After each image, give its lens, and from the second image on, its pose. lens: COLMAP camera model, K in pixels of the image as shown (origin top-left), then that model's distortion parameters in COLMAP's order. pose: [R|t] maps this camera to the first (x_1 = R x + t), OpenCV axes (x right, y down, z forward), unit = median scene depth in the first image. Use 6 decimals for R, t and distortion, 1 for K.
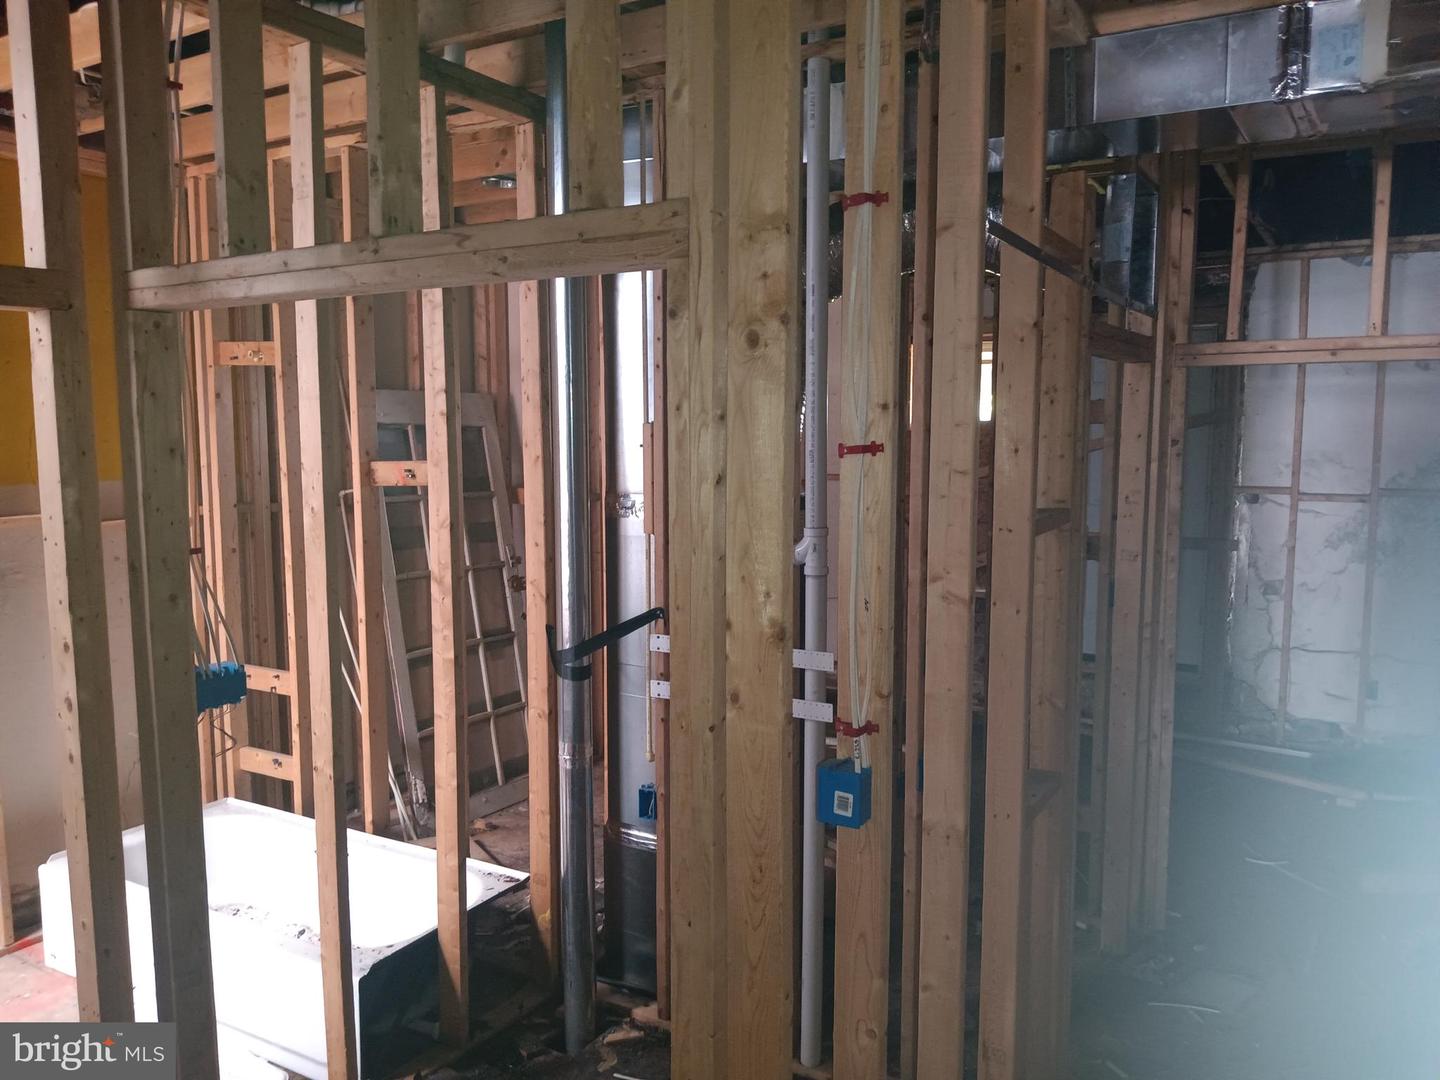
lens RADIAL K [[1097.9, 0, 722.8], [0, 1097.9, 538.4], [0, 0, 1]] dist [-0.005911, -0.008483]
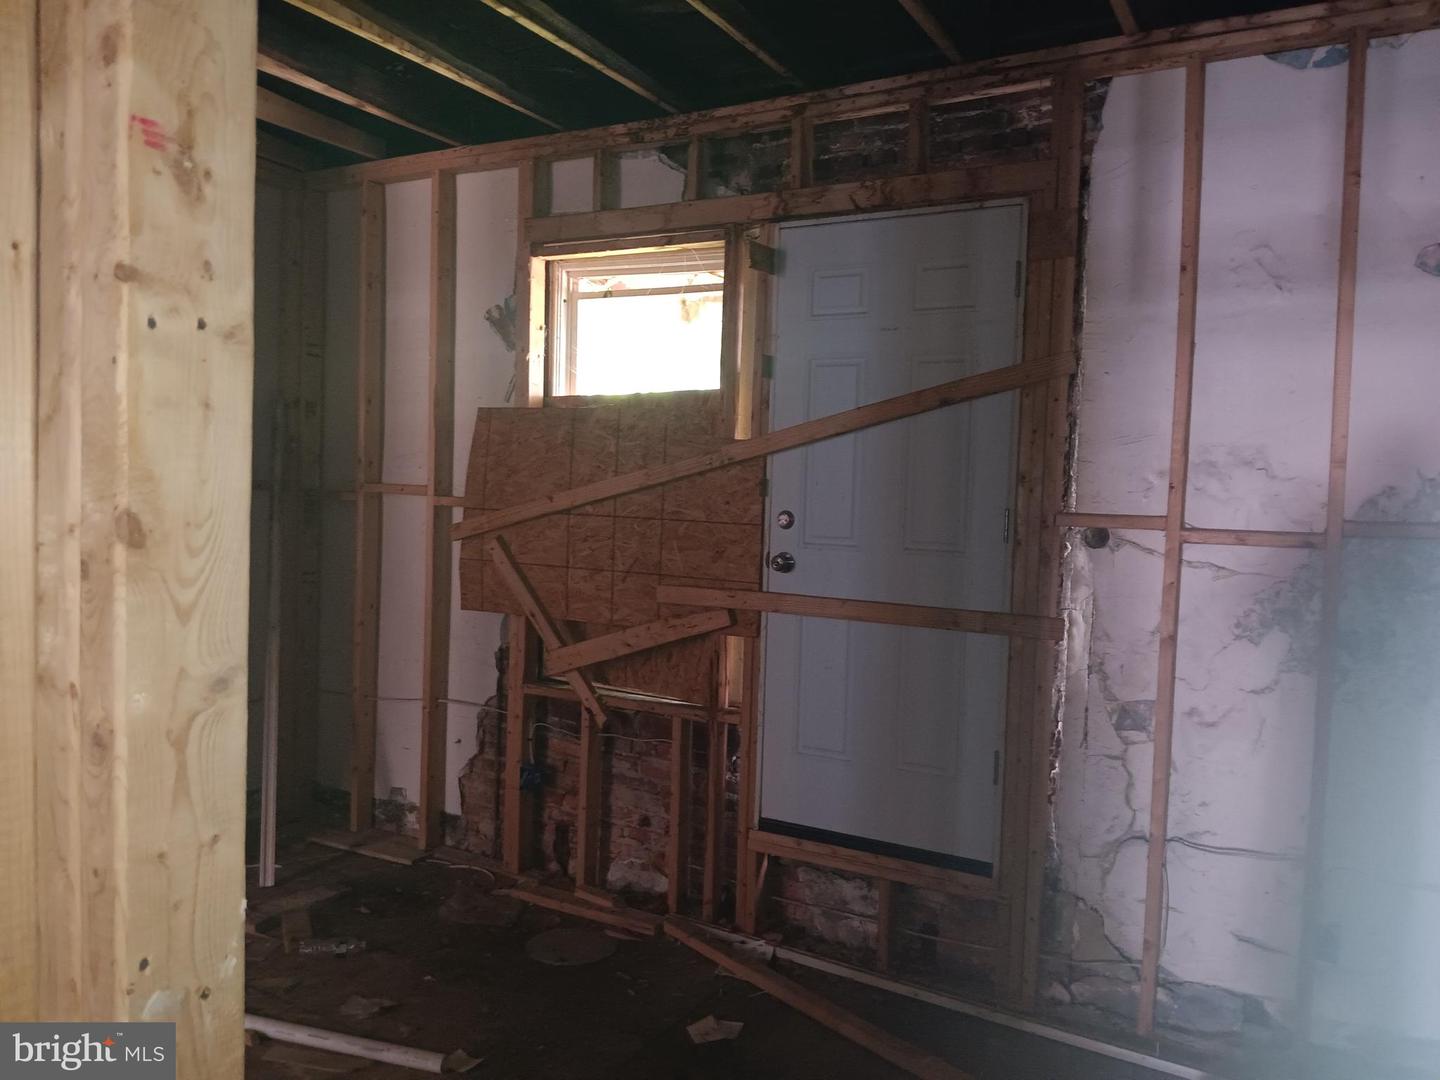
lens RADIAL K [[1097.9, 0, 717.3], [0, 1097.9, 541.0], [0, 0, 1]] dist [-0.005911, -0.008483]
pose [[0.998960, 0.036088, 0.027880, 0.297039], [-0.034214, 0.997299, -0.064990, 0.004173], [-0.030150, 0.063968, 0.997496, 0.503526]]
